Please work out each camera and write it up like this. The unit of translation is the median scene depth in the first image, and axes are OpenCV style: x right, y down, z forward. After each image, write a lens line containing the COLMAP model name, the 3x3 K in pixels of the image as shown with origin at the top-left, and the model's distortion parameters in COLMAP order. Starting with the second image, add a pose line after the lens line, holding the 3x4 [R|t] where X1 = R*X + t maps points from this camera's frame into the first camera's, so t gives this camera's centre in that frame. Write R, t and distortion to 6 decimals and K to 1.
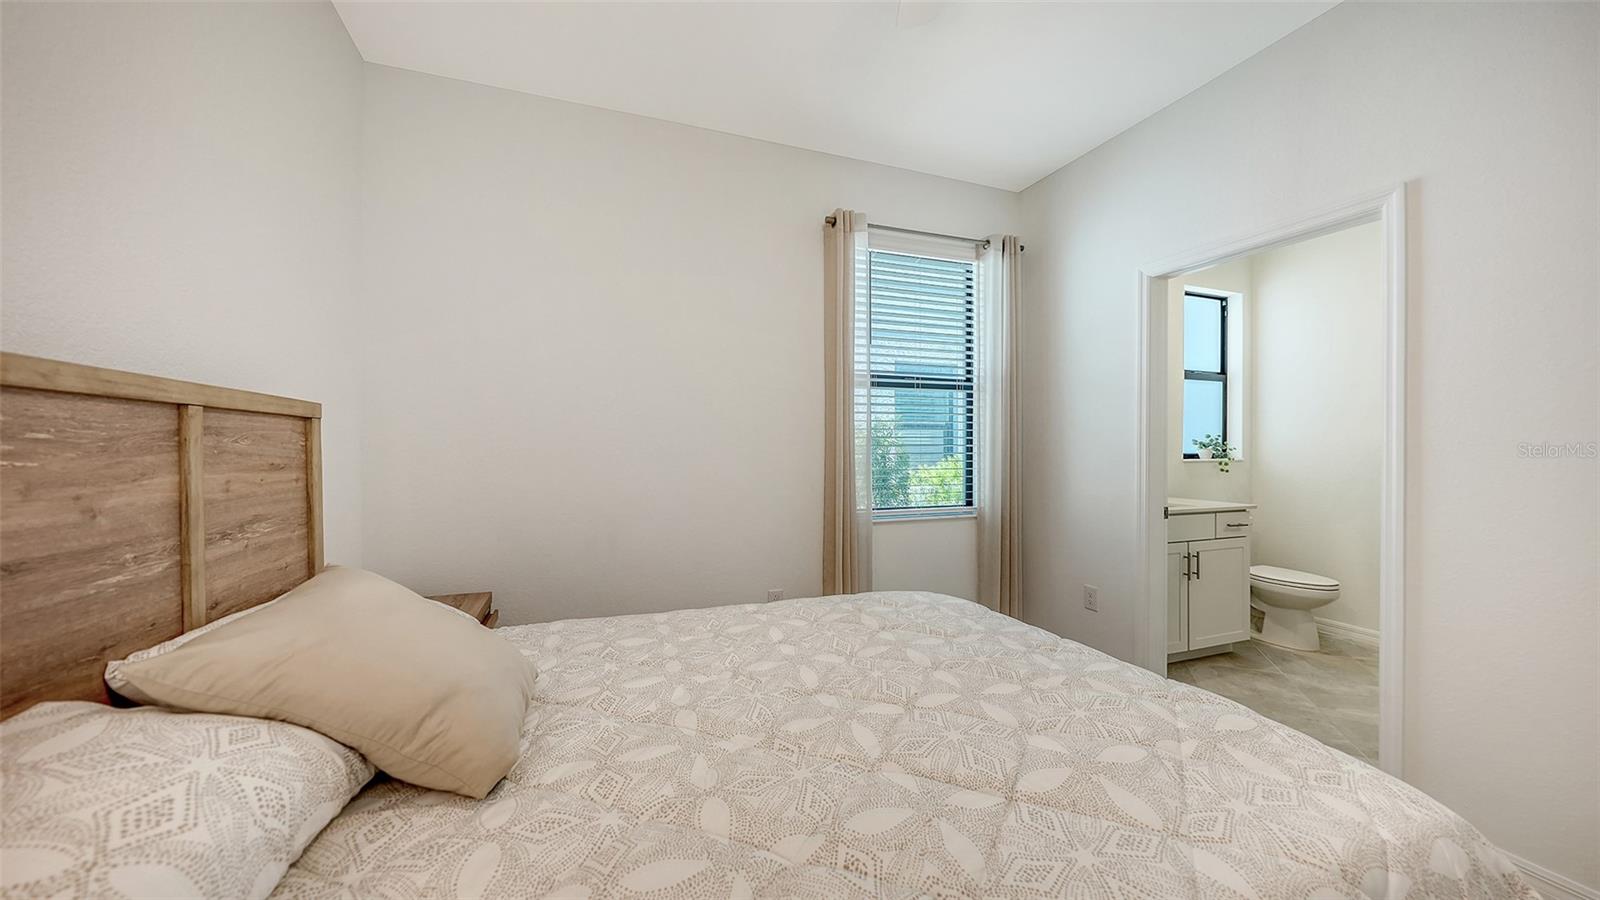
lens RADIAL K [[550.9, 0, 800.0], [0, 550.9, 450.0], [0, 0, 1]] dist [-0.002295, -0.000158]
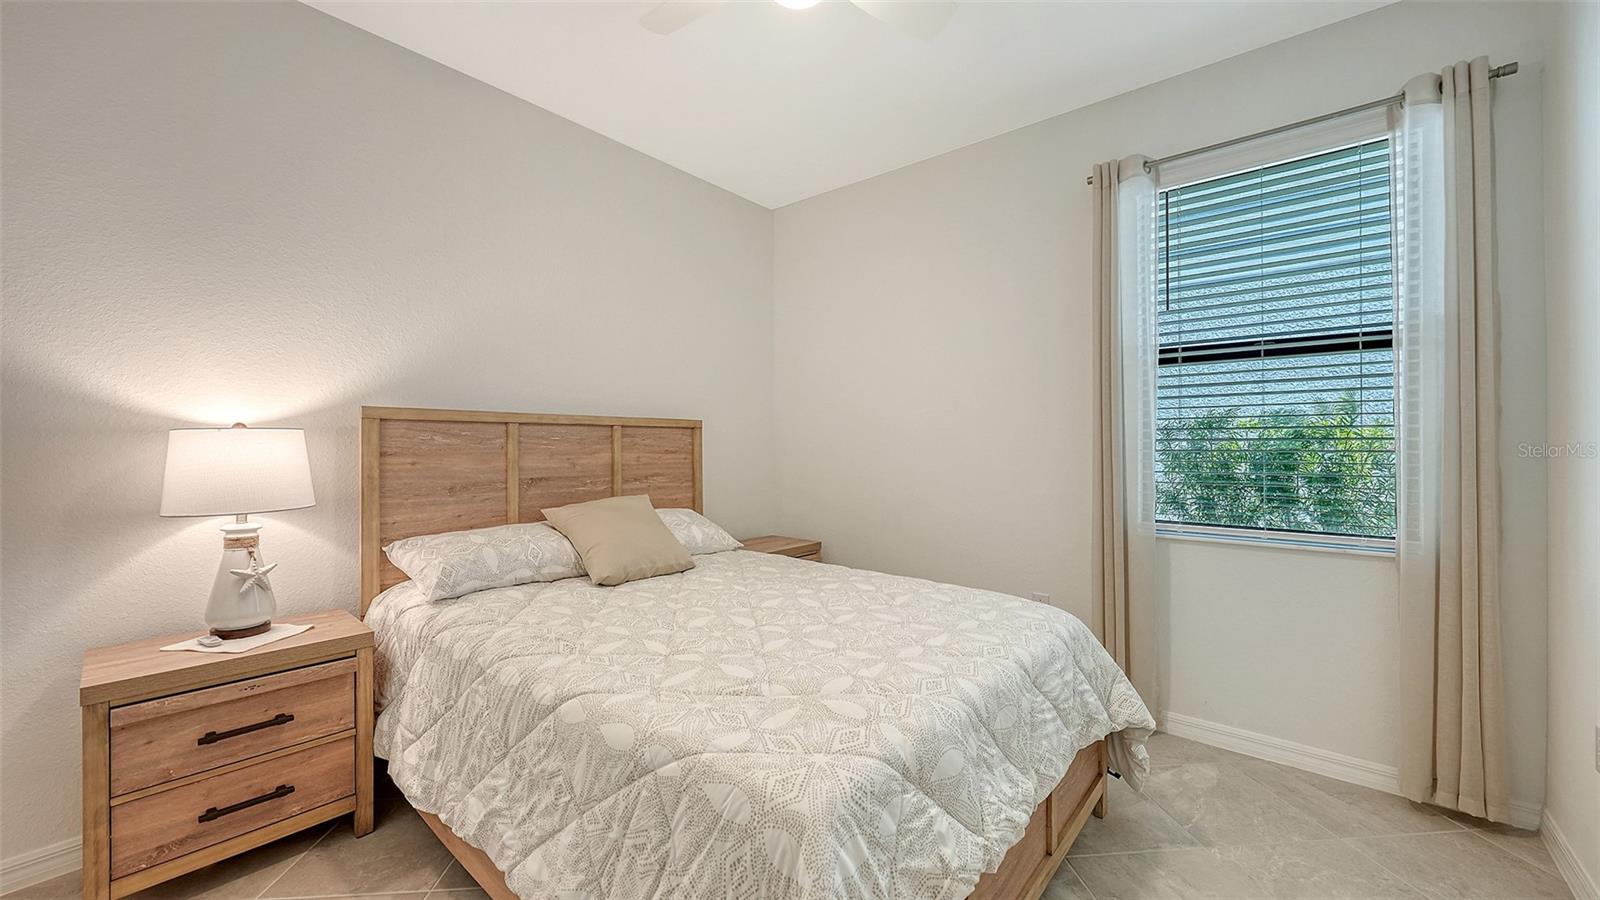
lens RADIAL K [[575.8, 0, 800.0], [0, 575.8, 450.0], [0, 0, 1]] dist [0.001061, 0.000029]
pose [[0.515170, 0.010034, -0.857029, 1.345269], [-0.003397, 0.999948, 0.009666, 0.001740], [0.857081, -0.002068, 0.515177, 0.299970]]
